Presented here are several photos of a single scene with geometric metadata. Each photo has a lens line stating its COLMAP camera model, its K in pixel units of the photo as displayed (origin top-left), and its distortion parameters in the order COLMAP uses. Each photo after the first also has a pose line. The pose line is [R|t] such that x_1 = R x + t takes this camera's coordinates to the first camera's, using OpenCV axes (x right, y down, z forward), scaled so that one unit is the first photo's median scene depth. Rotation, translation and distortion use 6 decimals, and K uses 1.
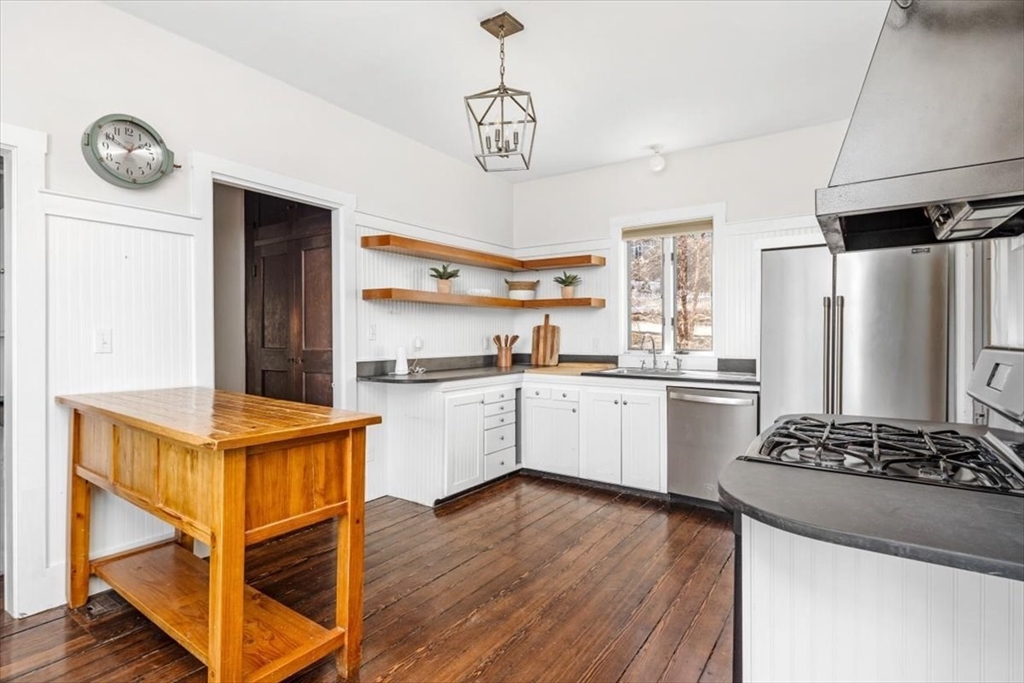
lens RADIAL K [[494.9, 0, 513.7], [0, 494.9, 335.6], [0, 0, 1]] dist [0.002010, 0.000116]
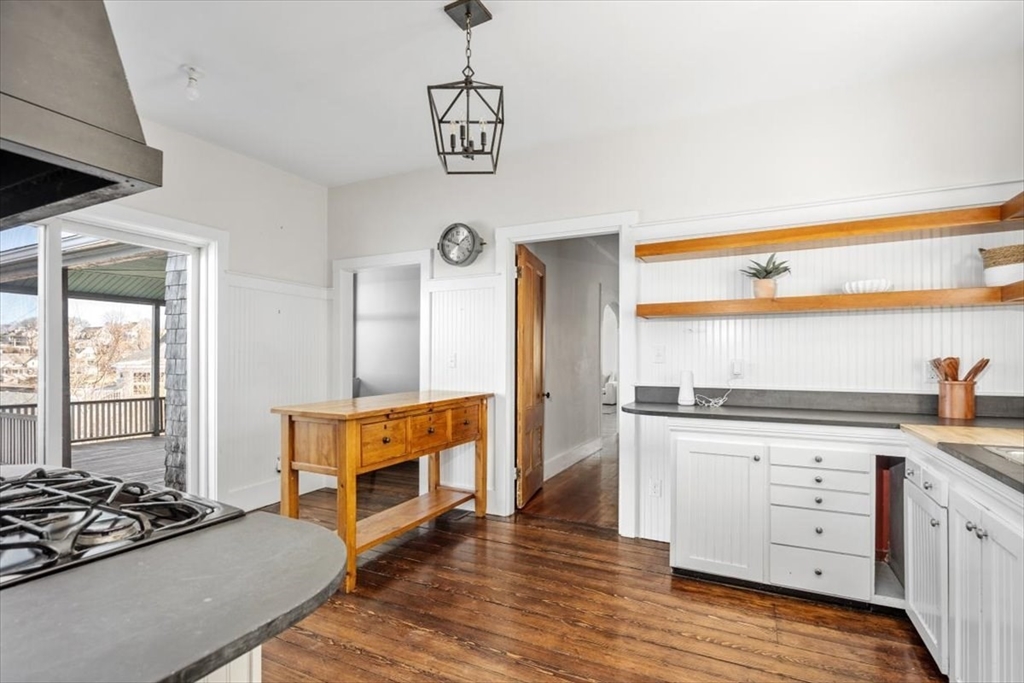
lens RADIAL K [[494.9, 0, 516.8], [0, 494.9, 362.4], [0, 0, 1]] dist [0.002010, 0.000116]
pose [[0.155978, 0.008285, -0.987726, 0.498256], [-0.003300, 0.999964, 0.007866, 0.001348], [0.987755, 0.002033, 0.156000, 0.538503]]
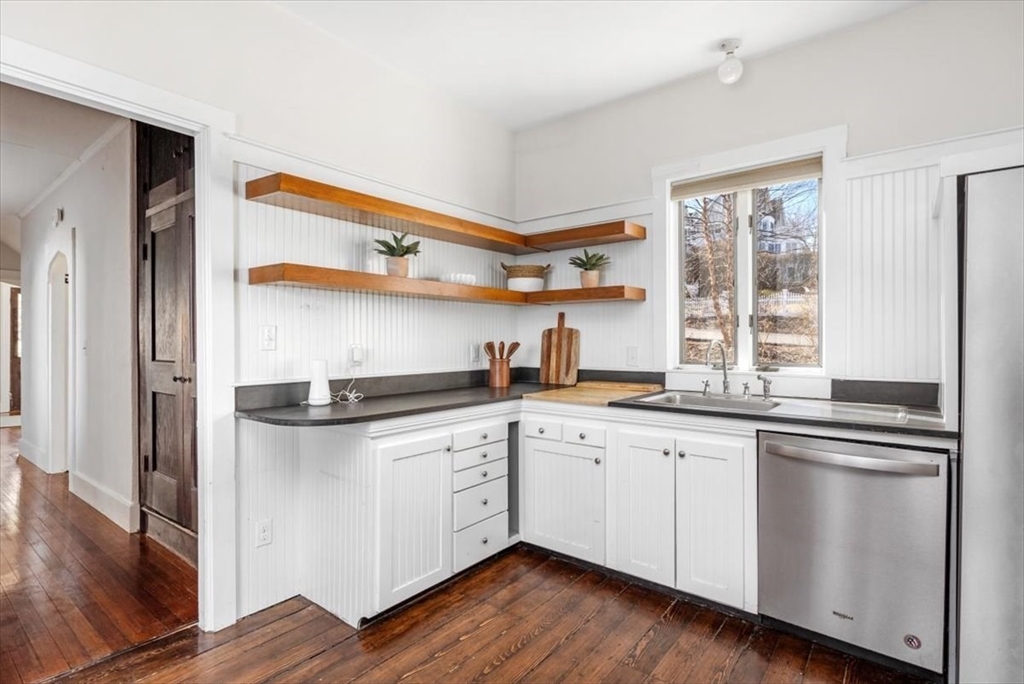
lens RADIAL K [[494.9, 0, 515.4], [0, 494.9, 344.6], [0, 0, 1]] dist [0.002010, 0.000116]
pose [[0.997958, -0.001072, -0.063870, 0.056784], [0.001401, 0.999986, 0.005109, -0.000750], [0.063864, -0.005188, 0.997945, 0.354847]]
